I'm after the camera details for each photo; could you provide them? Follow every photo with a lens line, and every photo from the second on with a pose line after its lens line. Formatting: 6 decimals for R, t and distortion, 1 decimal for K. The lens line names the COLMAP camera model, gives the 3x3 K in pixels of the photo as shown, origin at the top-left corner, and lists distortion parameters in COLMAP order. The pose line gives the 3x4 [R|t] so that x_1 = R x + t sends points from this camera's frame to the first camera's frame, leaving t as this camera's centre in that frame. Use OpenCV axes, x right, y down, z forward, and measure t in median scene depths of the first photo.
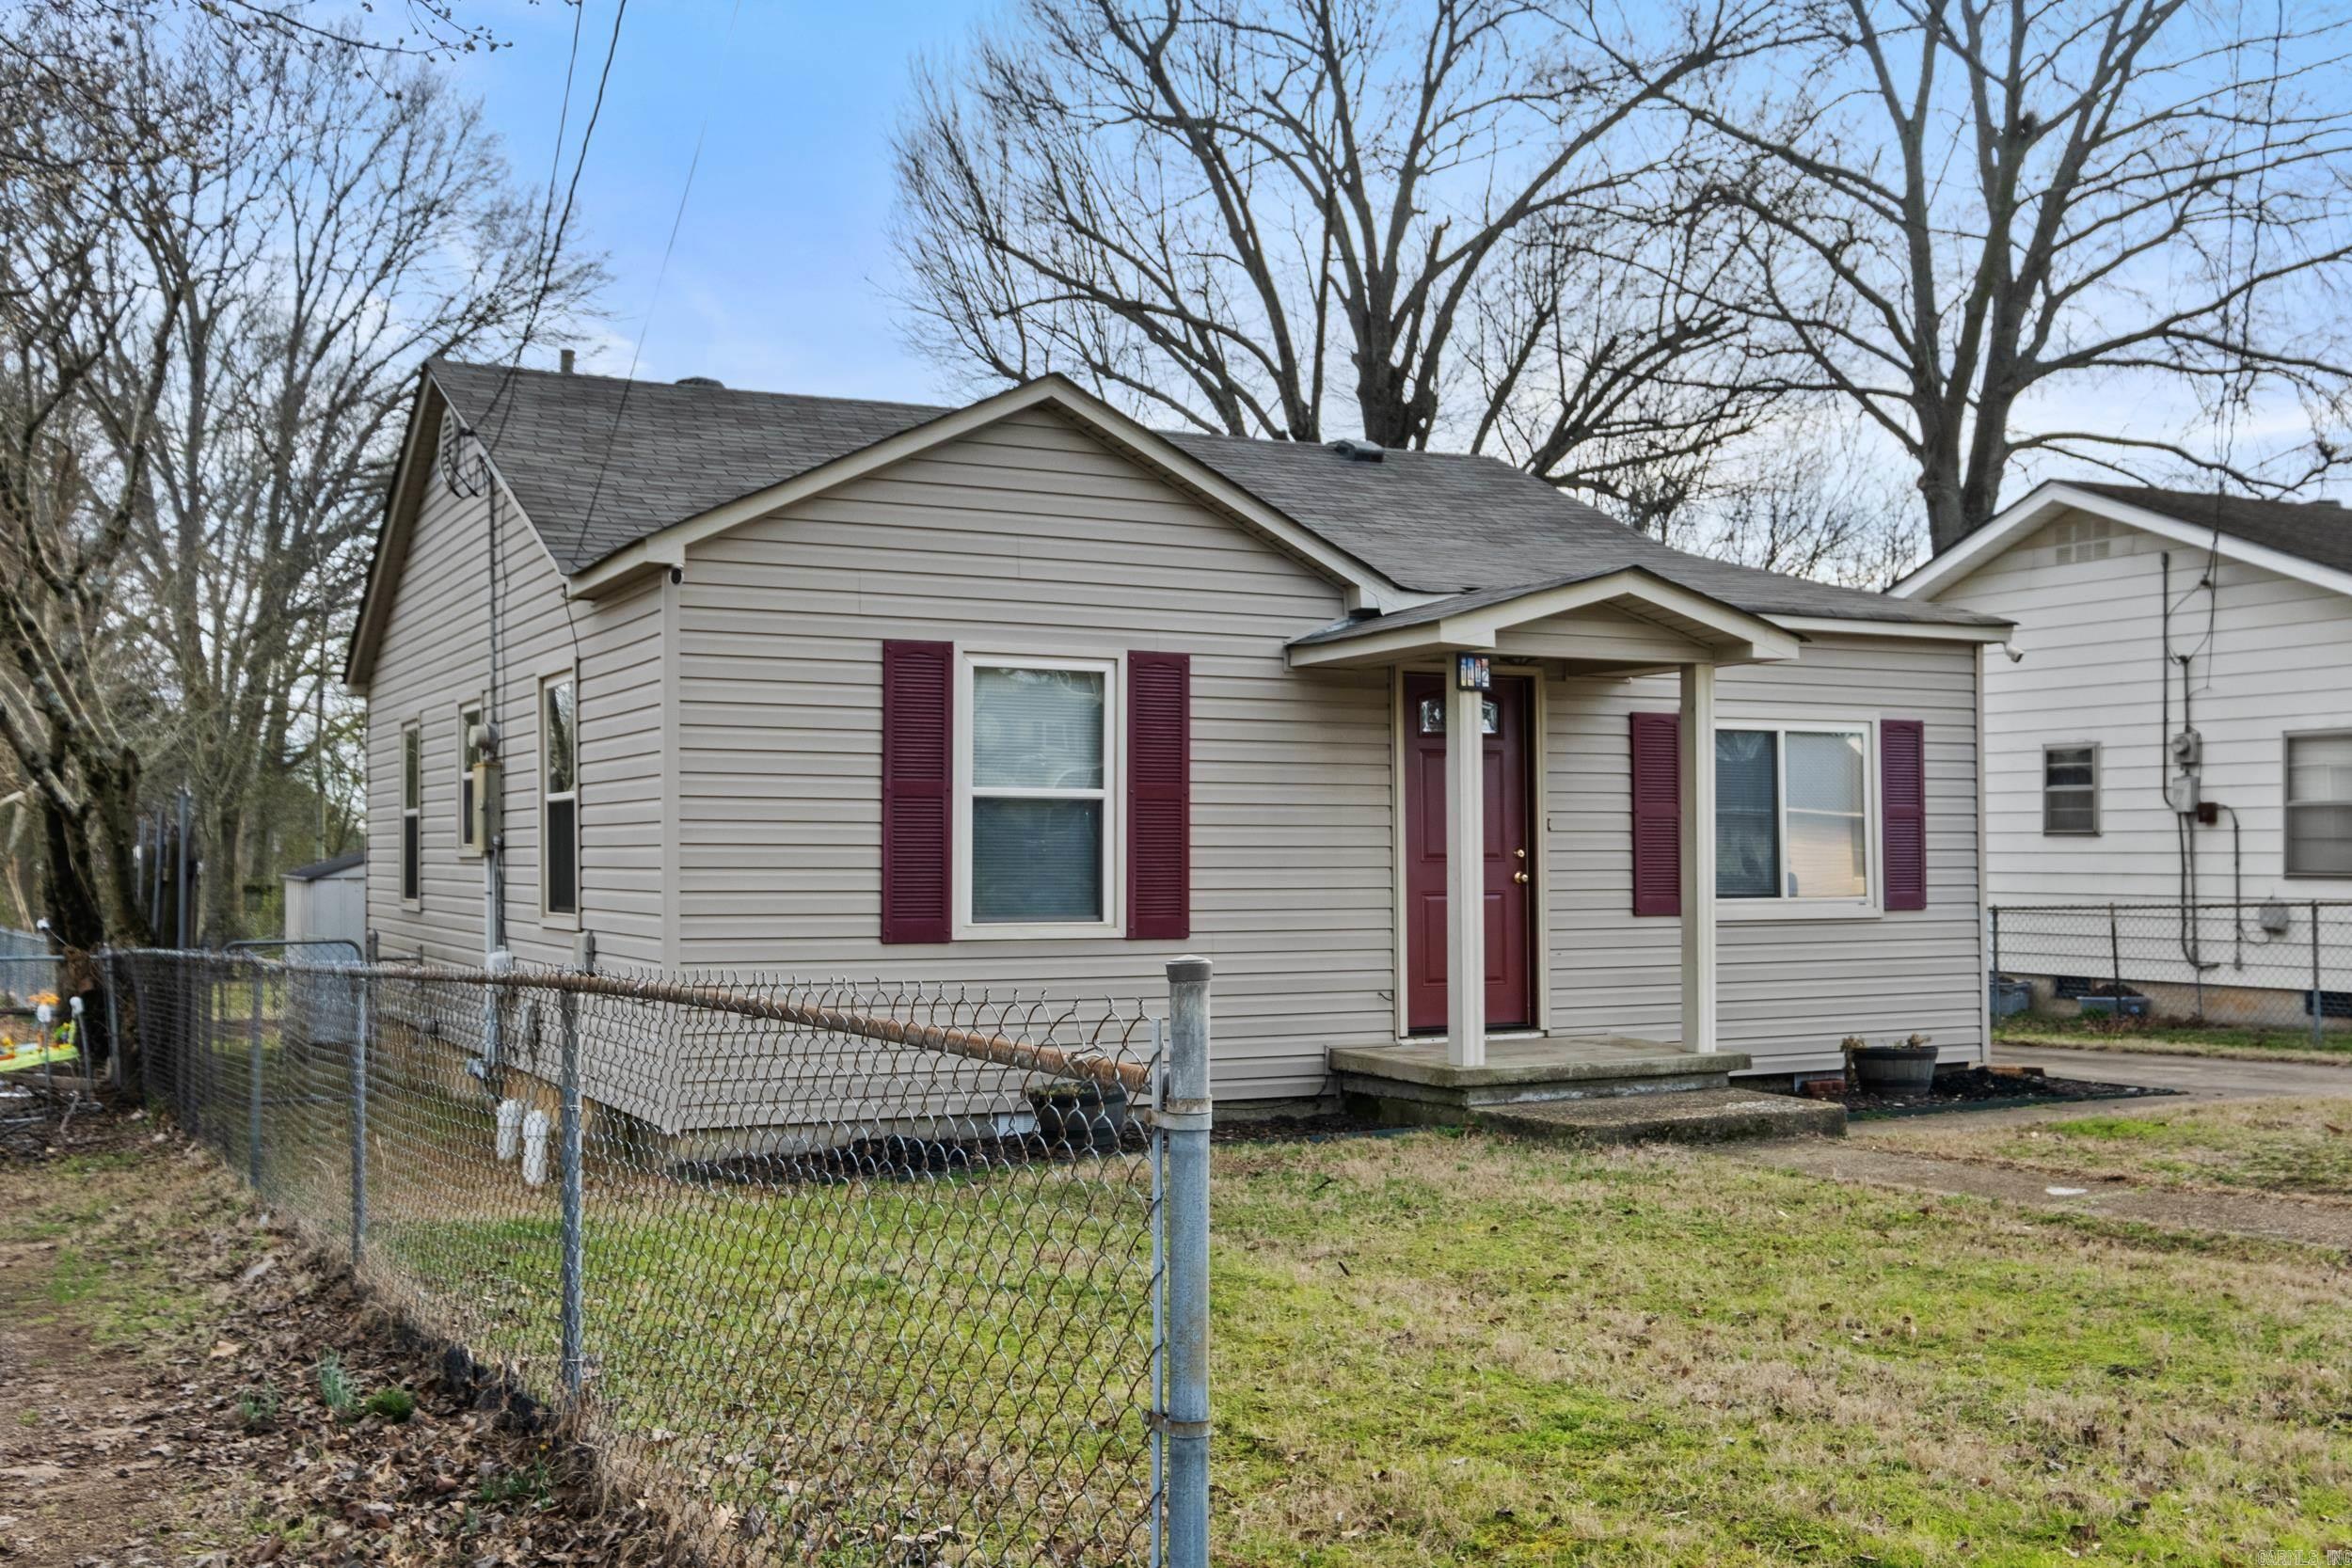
lens RADIAL K [[2243.4, 0, 1199.4], [0, 2243.4, 797.2], [0, 0, 1]] dist [-0.001376, 0.000000]
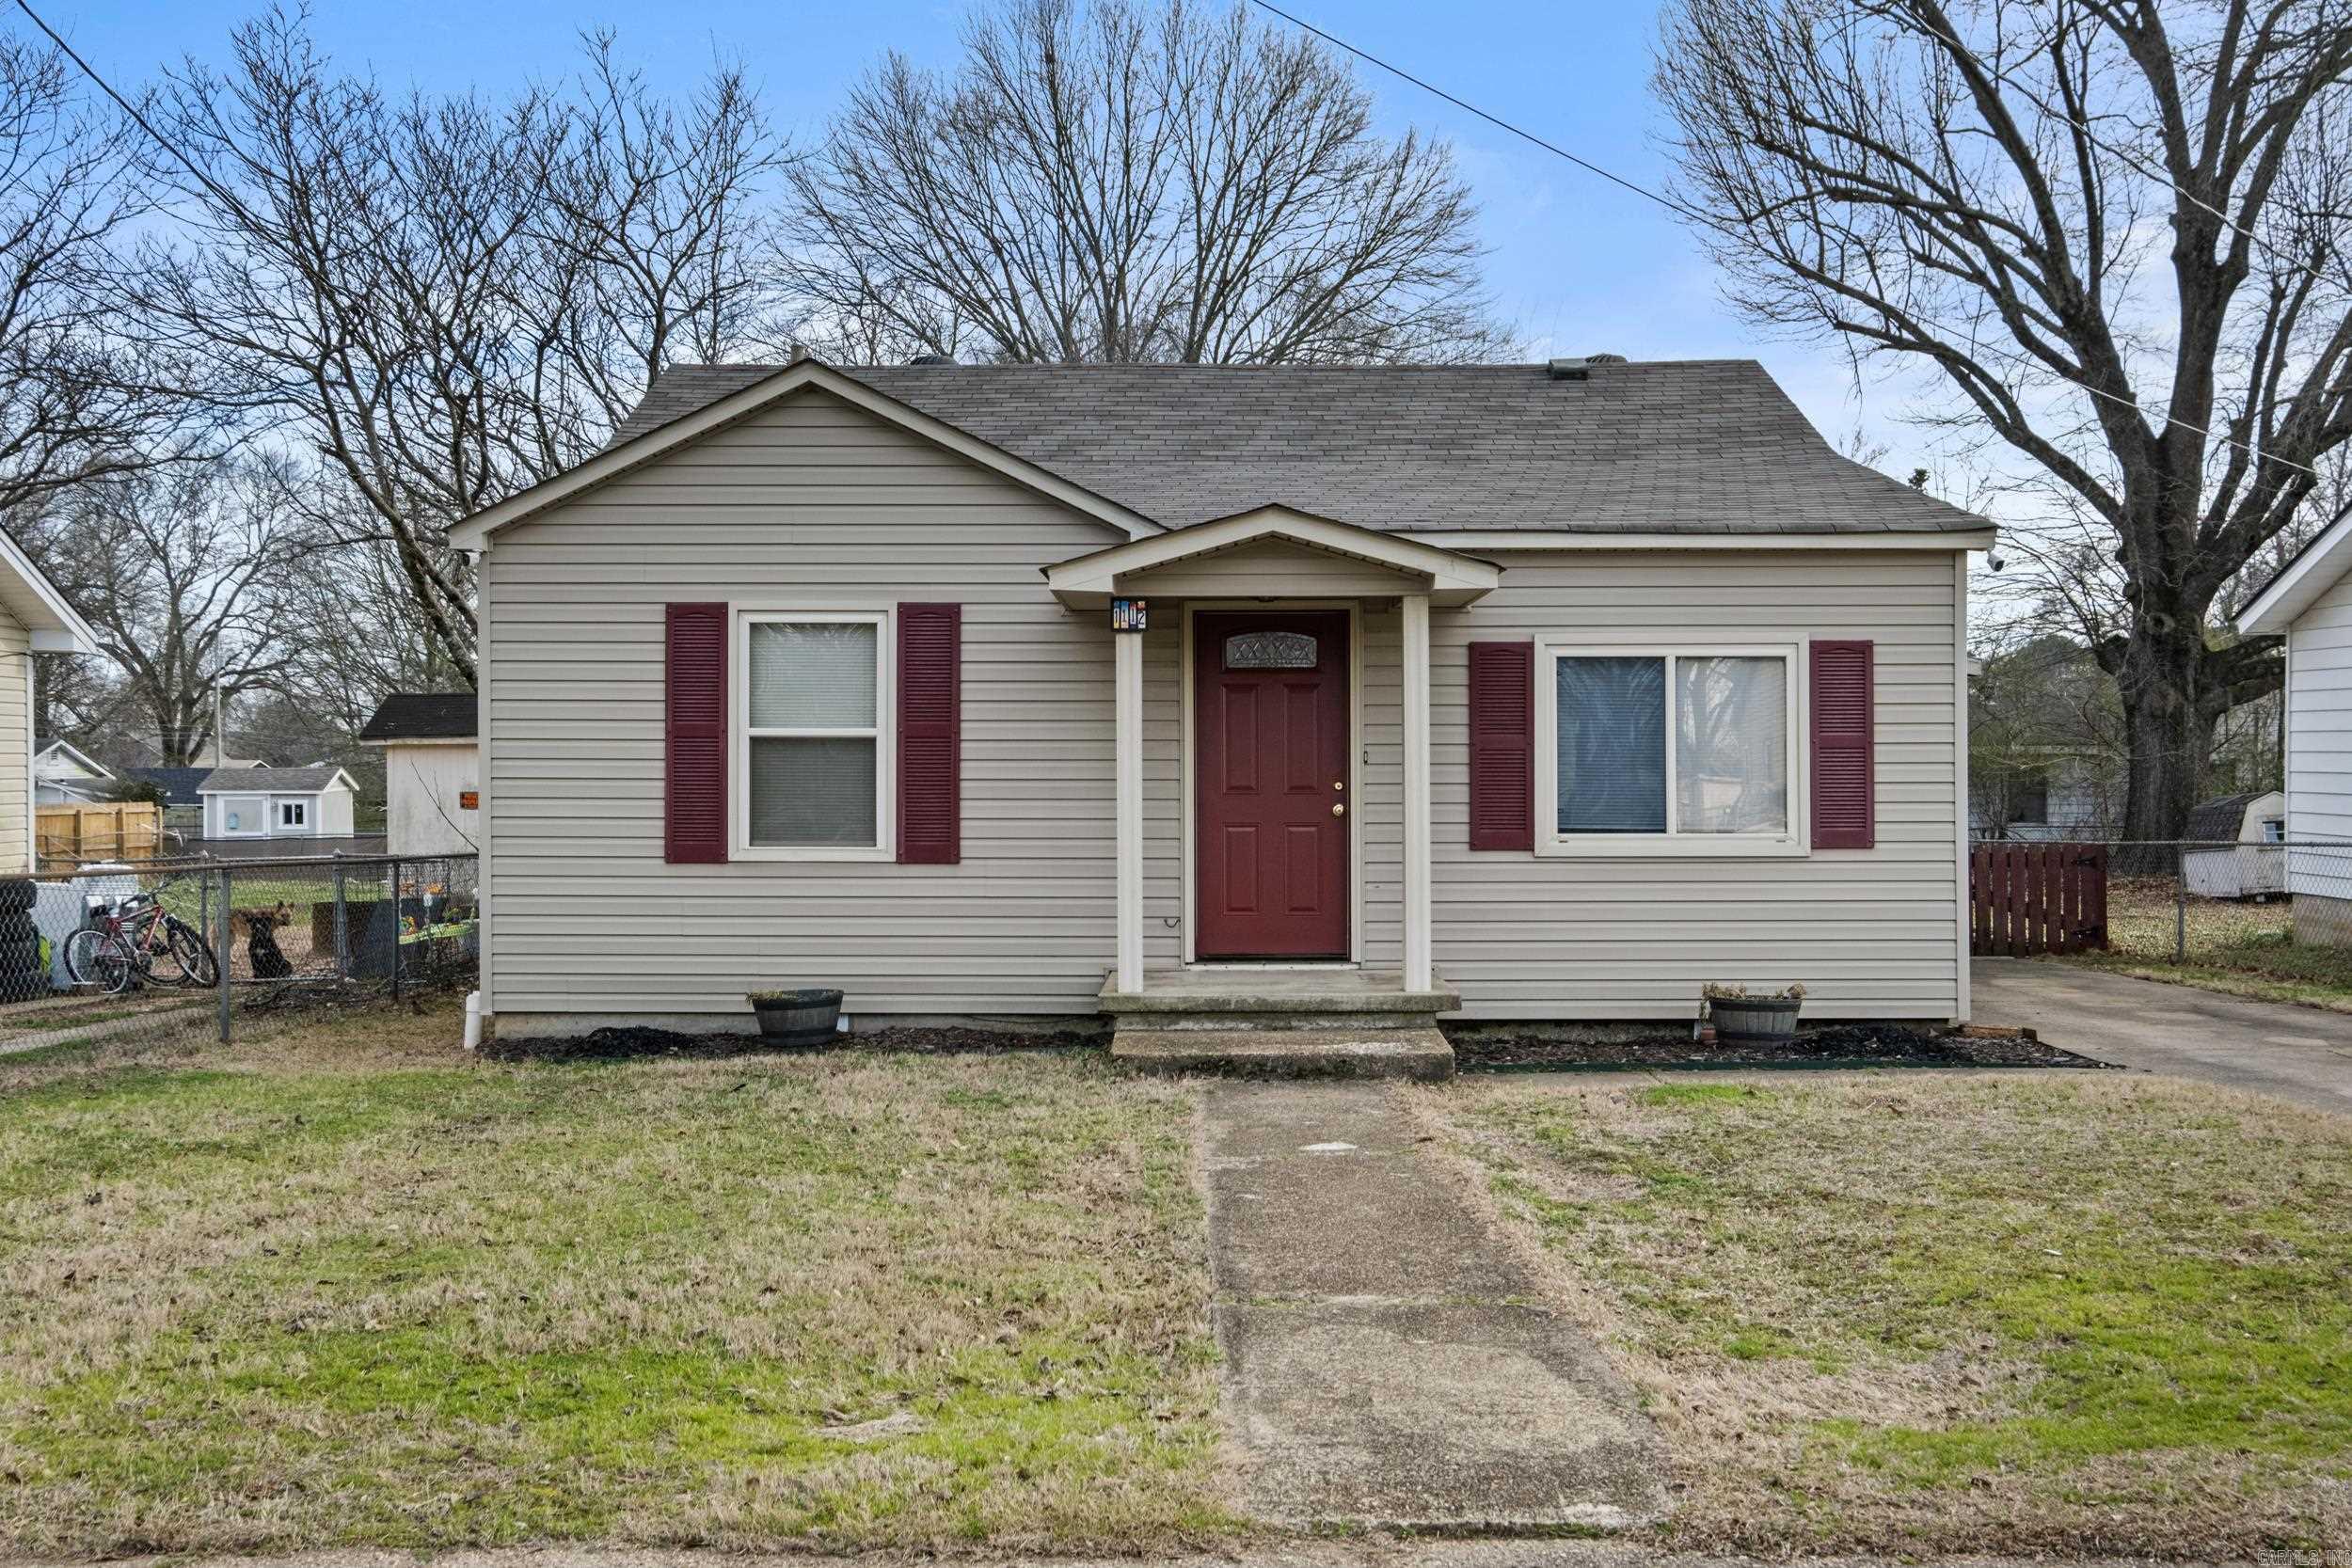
lens RADIAL K [[2243.4, 0, 1218.1], [0, 2243.4, 709.9], [0, 0, 1]] dist [-0.001376, 0.000000]
pose [[0.889219, -0.009665, -0.457379, 0.605081], [0.010923, 0.999940, 0.000106, -0.010686], [0.457351, -0.005090, 0.889272, 0.087038]]
